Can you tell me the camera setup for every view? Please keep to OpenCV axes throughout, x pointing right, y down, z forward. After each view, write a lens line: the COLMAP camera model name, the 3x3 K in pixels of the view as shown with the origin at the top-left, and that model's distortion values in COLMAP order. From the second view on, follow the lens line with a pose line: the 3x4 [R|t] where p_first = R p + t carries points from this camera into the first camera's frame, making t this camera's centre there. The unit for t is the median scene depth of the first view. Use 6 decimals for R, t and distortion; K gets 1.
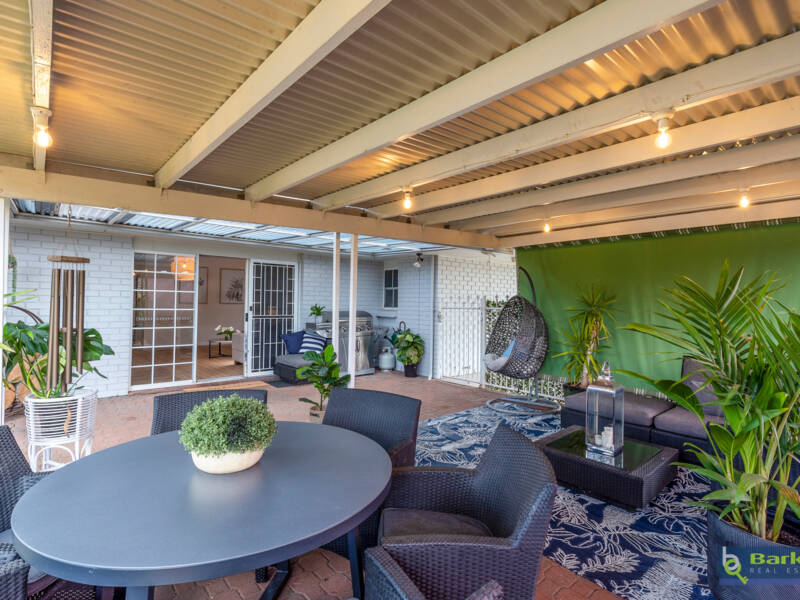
lens RADIAL K [[389.1, 0, 398.6], [0, 389.1, 297.1], [0, 0, 1]] dist [-0.000434, -0.001003]
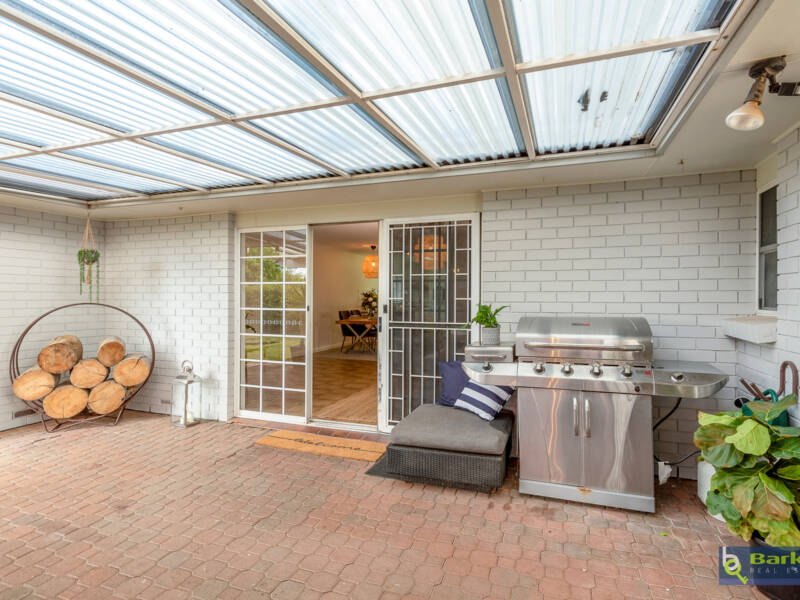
lens RADIAL K [[444.8, 0, 400.0], [0, 444.8, 300.0], [0, 0, 1]] dist [-0.000037, 0.000028]
pose [[0.464202, -0.015211, -0.885599, 0.178978], [0.011545, 0.999872, -0.011122, 0.022383], [0.885654, -0.005061, 0.464318, 0.691290]]
